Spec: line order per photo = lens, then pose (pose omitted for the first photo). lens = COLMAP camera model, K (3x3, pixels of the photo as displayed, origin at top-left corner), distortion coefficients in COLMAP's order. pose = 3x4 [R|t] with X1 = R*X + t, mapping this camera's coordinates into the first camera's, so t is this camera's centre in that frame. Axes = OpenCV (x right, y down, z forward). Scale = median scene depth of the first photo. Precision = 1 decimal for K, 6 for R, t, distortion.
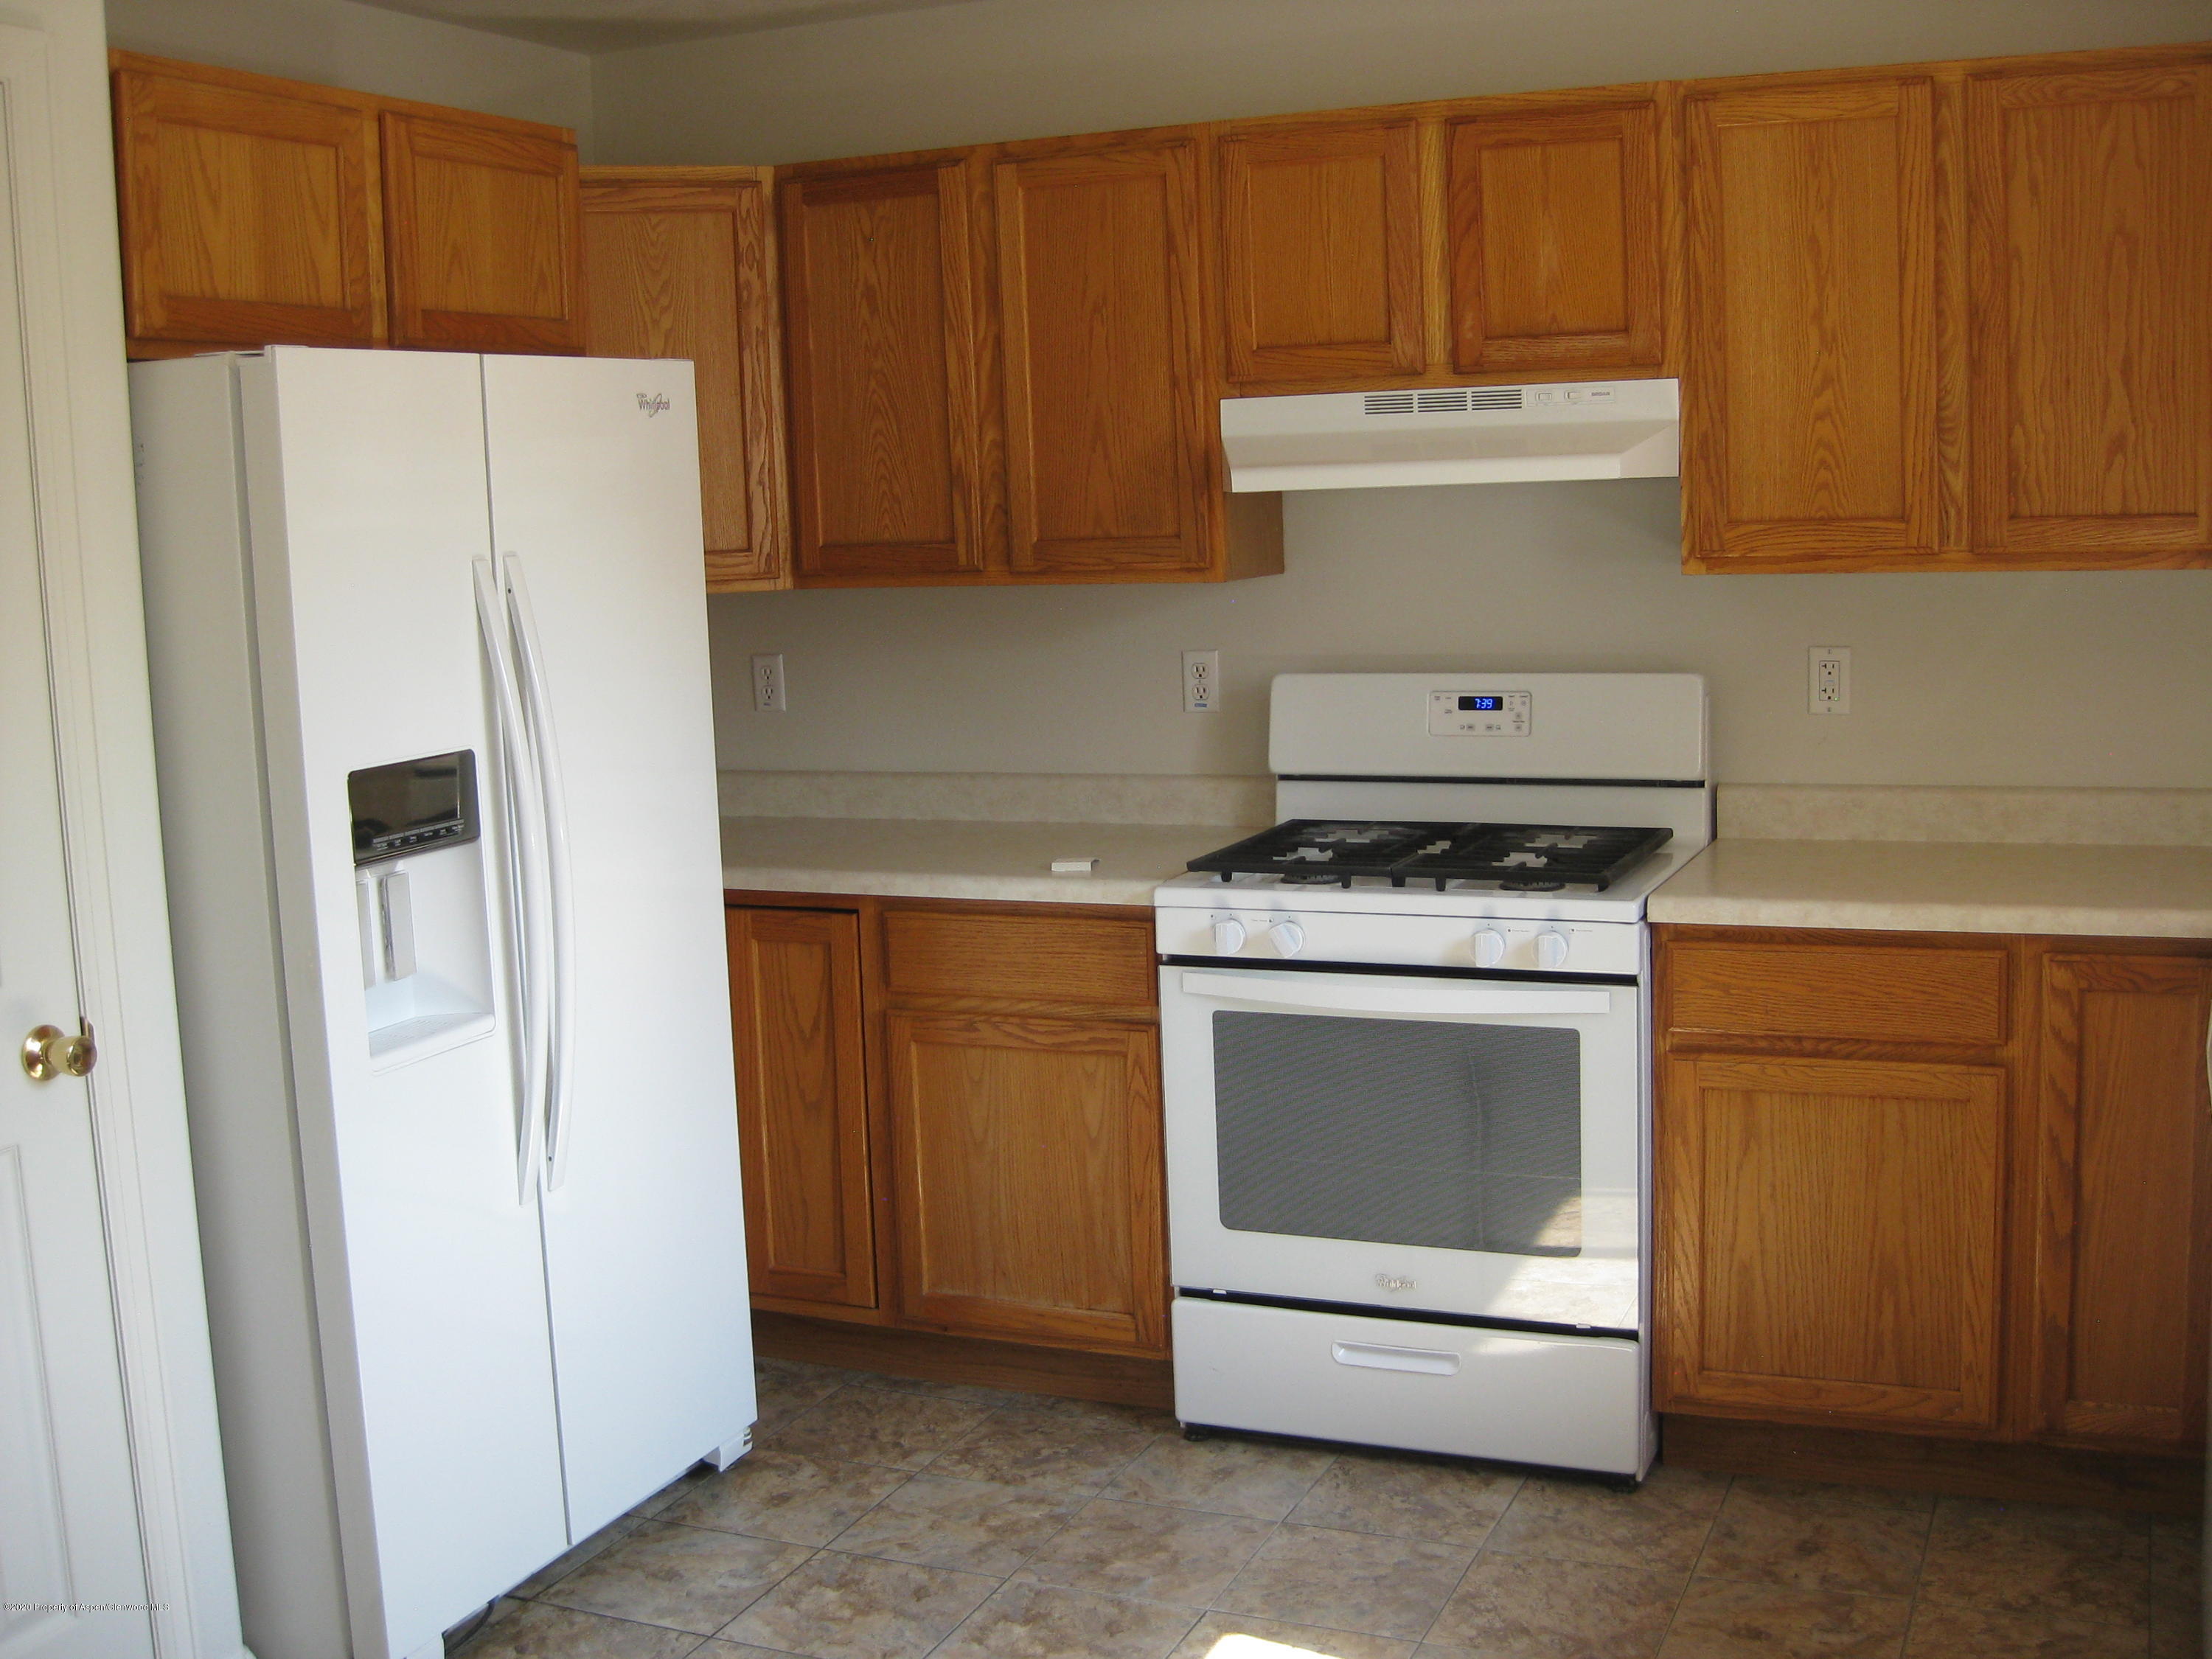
lens RADIAL K [[2438.7, 0, 1117.4], [0, 2438.7, 814.6], [0, 0, 1]] dist [-0.187941, 0.163237]
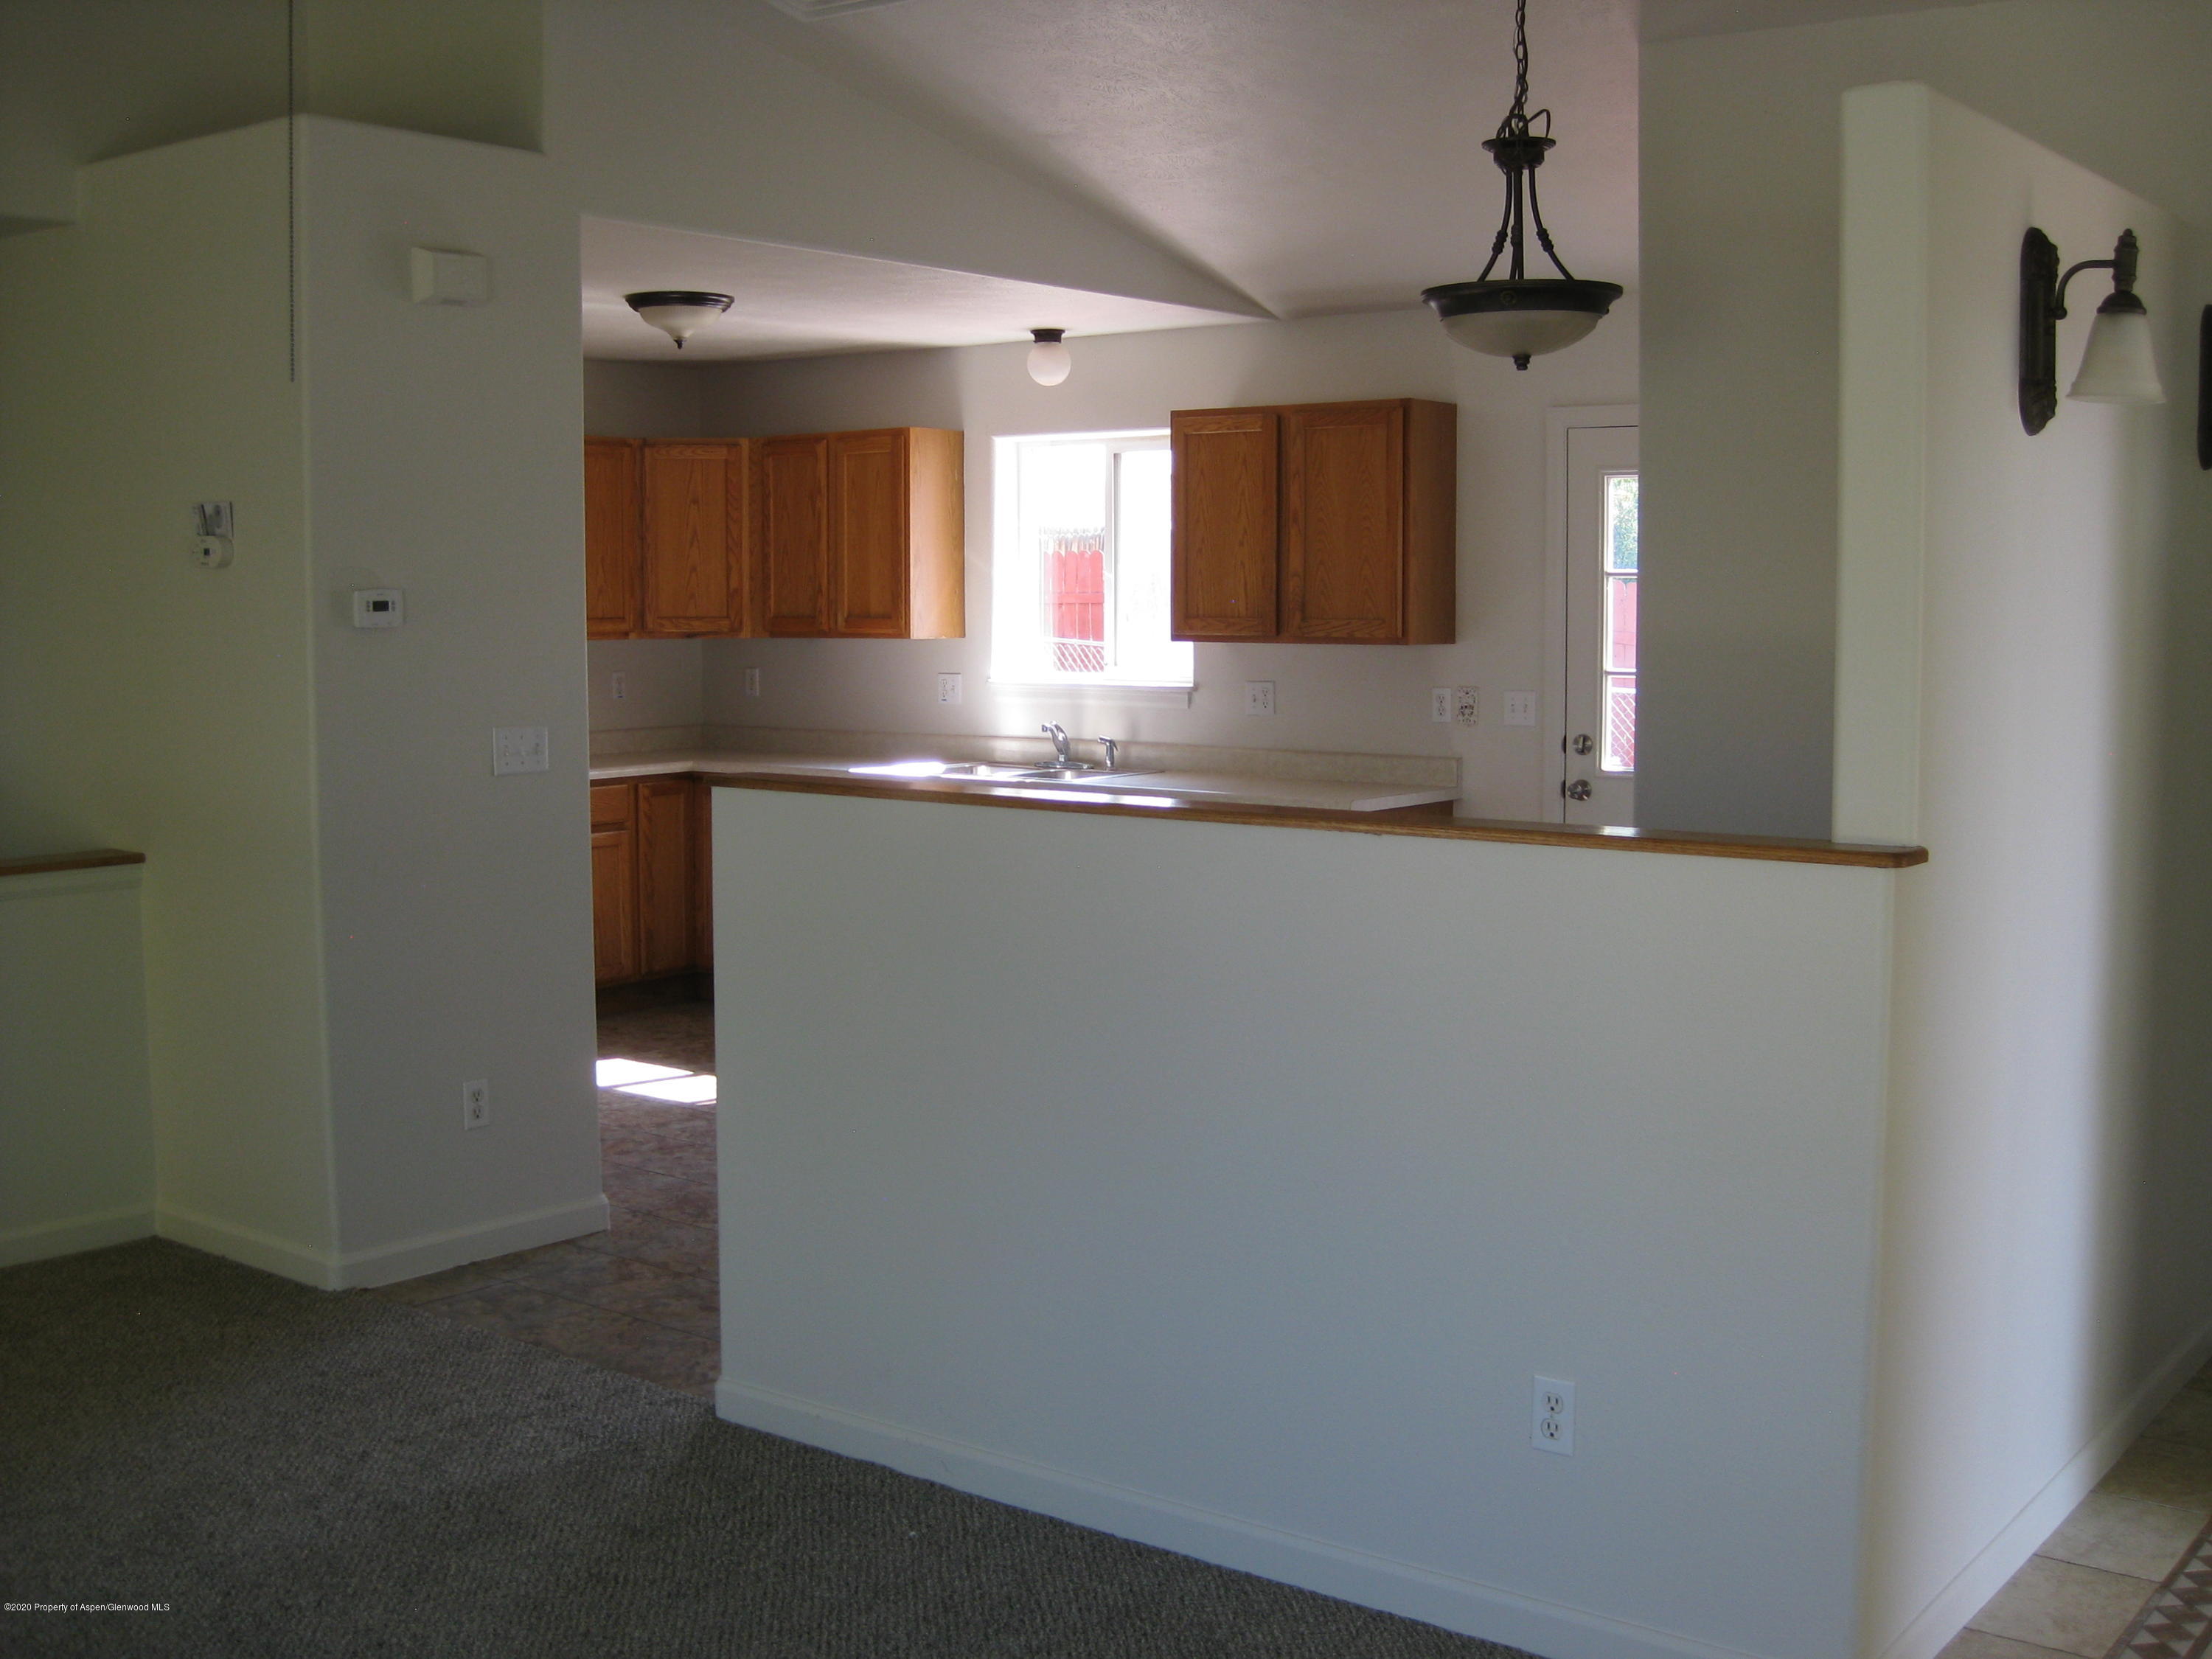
lens RADIAL K [[2438.7, 0, 1117.4], [0, 2438.7, 814.6], [0, 0, 1]] dist [-0.187941, 0.163237]
pose [[0.243482, -0.049041, 0.968665, -1.899694], [0.117622, 0.992843, 0.020700, 0.091261], [-0.962747, 0.108897, 0.247507, -0.149435]]
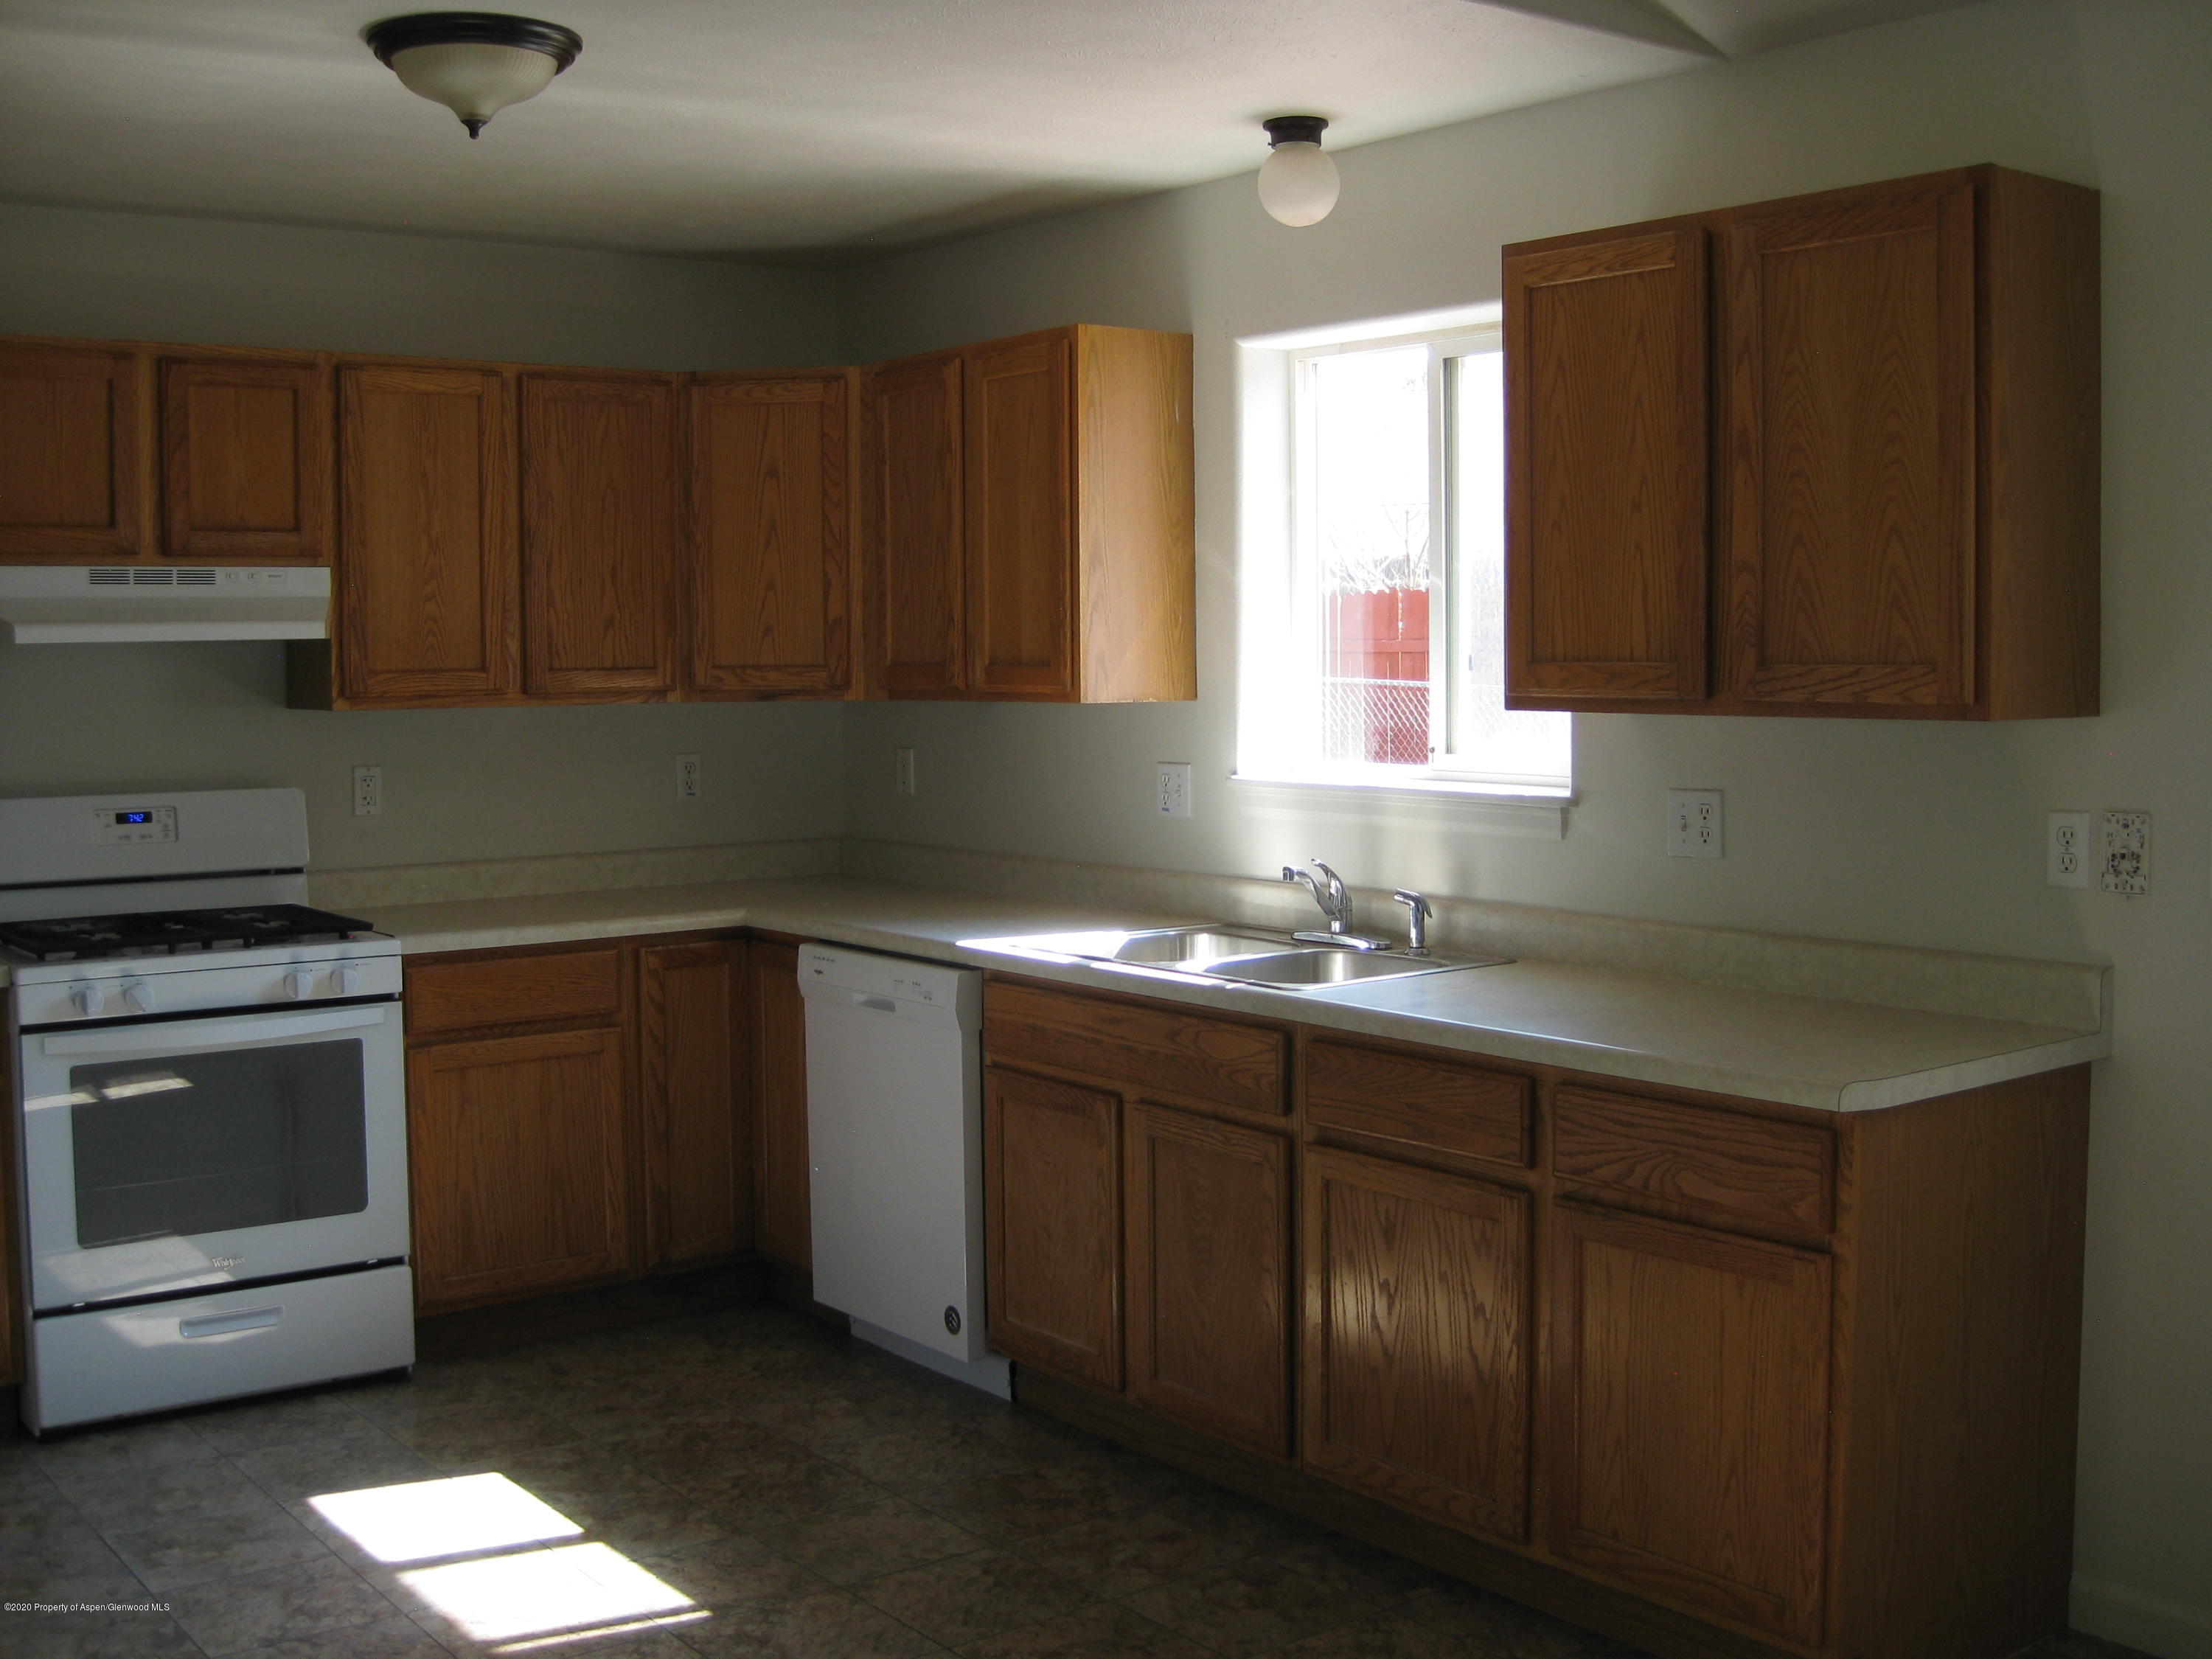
lens RADIAL K [[2438.7, 0, 1117.4], [0, 2438.7, 814.6], [0, 0, 1]] dist [-0.187941, 0.163237]
pose [[0.486153, -0.025191, 0.873511, -0.764039], [0.104188, 0.994125, -0.029317, 0.046692], [-0.867641, 0.105262, 0.485921, -0.038506]]
